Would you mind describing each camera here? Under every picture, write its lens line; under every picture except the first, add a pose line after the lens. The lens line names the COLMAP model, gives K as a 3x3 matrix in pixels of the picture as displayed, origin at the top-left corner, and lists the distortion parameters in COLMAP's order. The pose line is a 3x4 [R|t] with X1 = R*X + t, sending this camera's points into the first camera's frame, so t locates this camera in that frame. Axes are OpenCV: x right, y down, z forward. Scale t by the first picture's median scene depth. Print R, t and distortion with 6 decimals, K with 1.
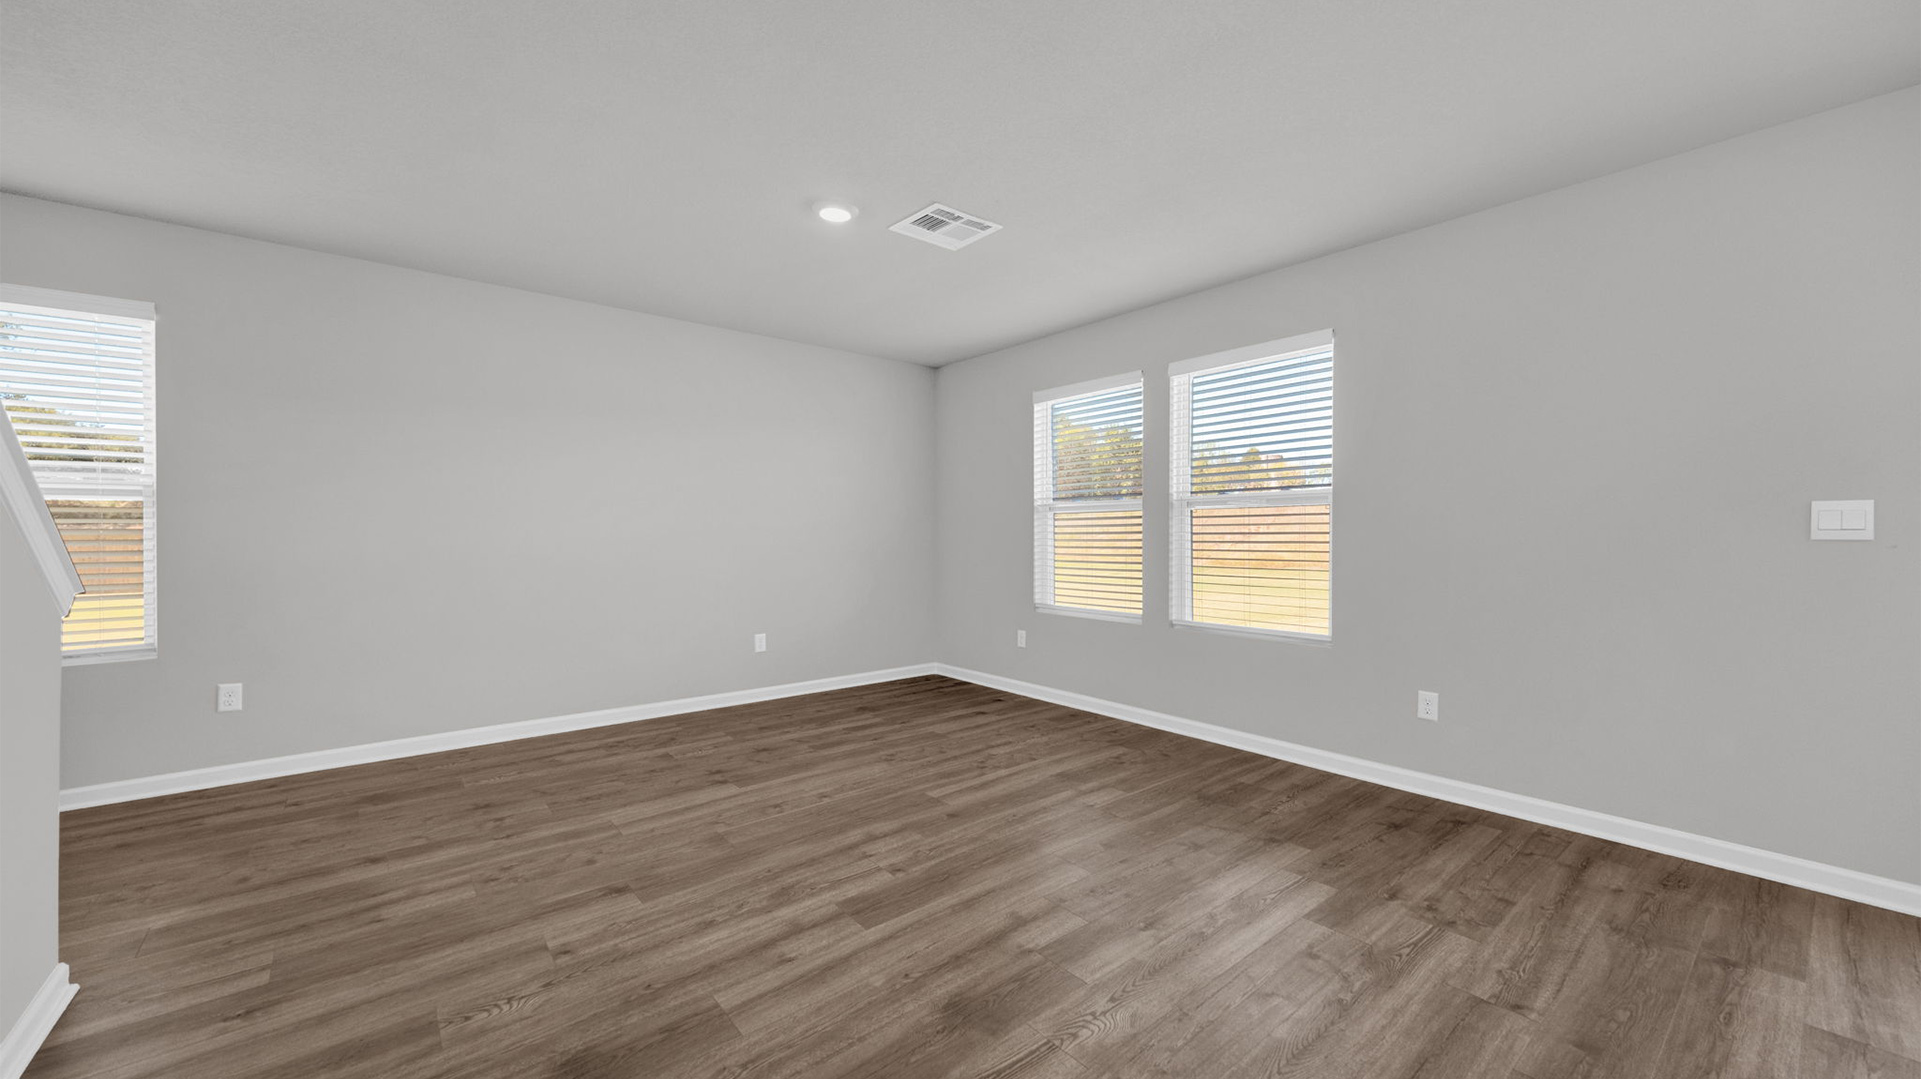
lens RADIAL K [[728.2, 0, 976.9], [0, 728.2, 532.1], [0, 0, 1]] dist [0.016917, -0.003562]
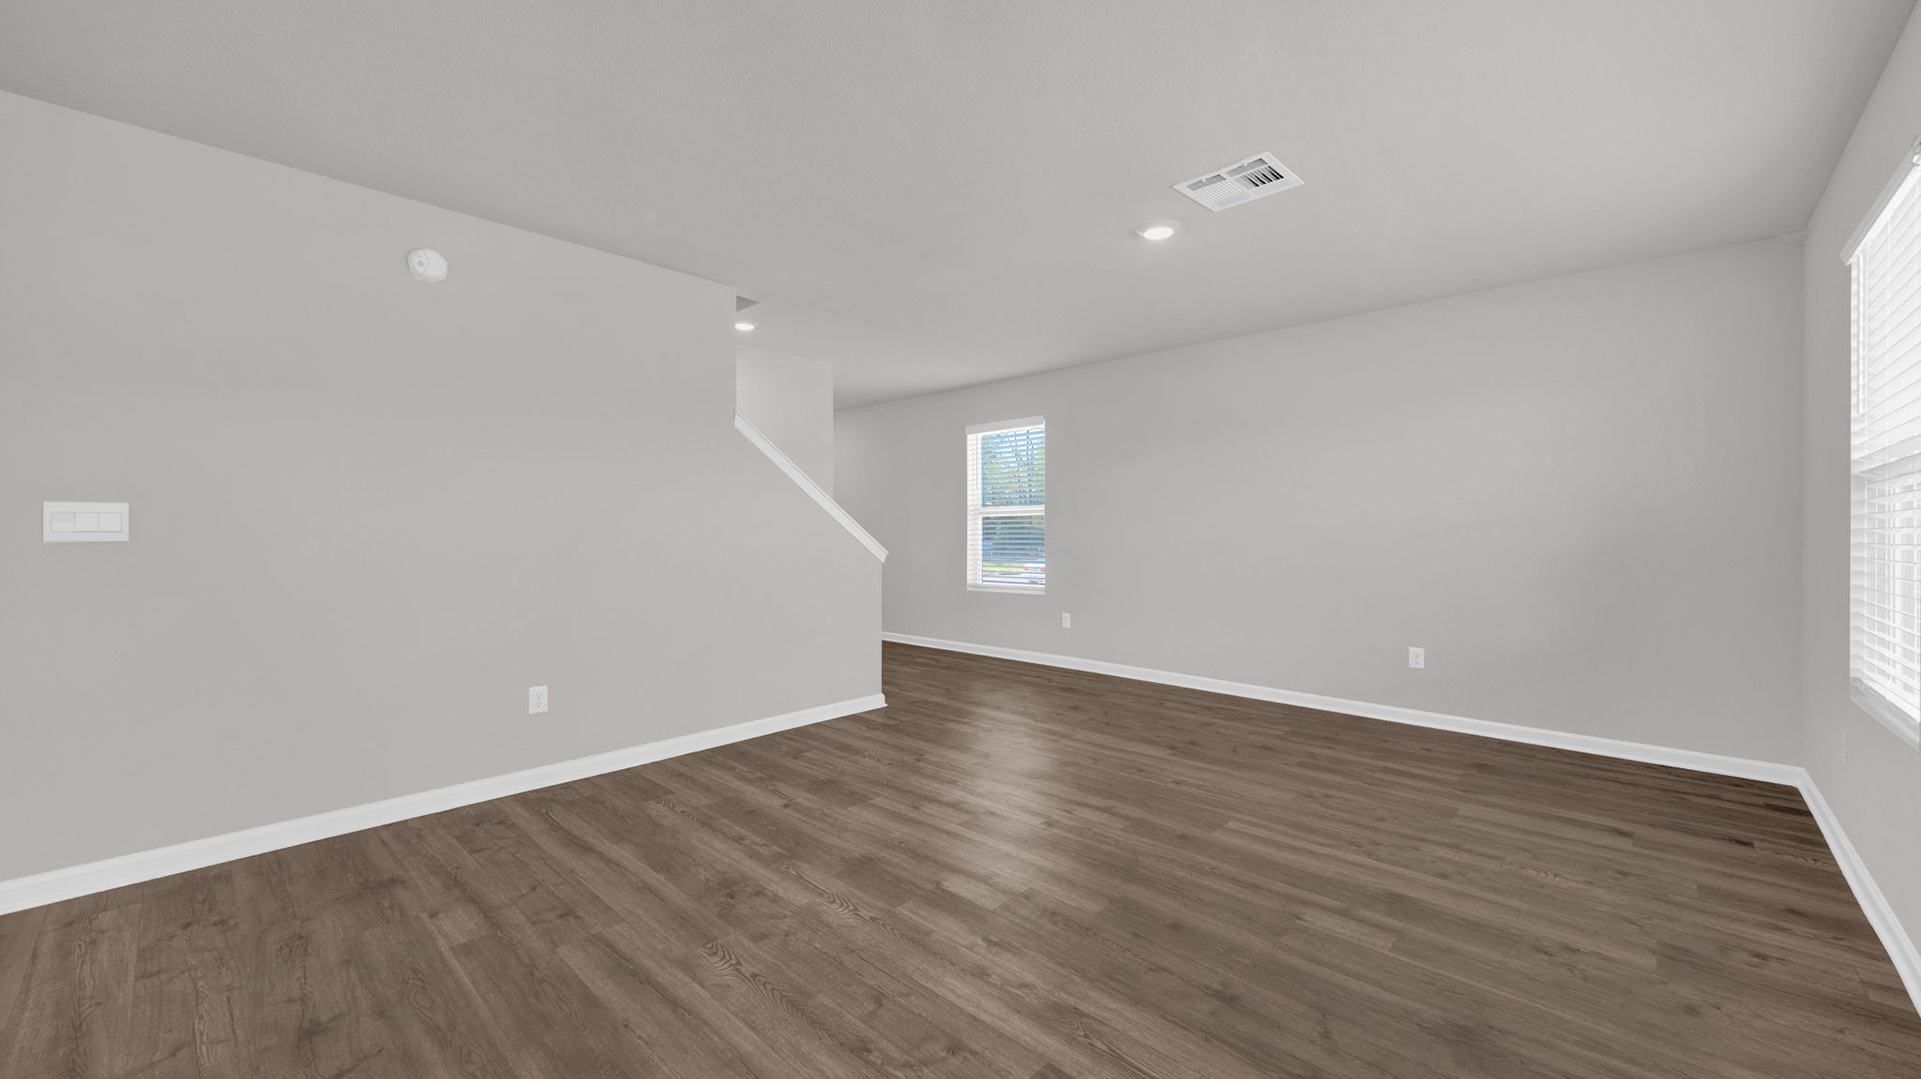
lens RADIAL K [[728.2, 0, 964.7], [0, 728.2, 539.8], [0, 0, 1]] dist [0.016917, -0.003562]
pose [[0.110686, 0.013222, -0.993768, 0.754273], [0.000886, 0.999910, 0.013402, -0.000885], [0.993855, -0.002364, 0.110664, 0.552134]]
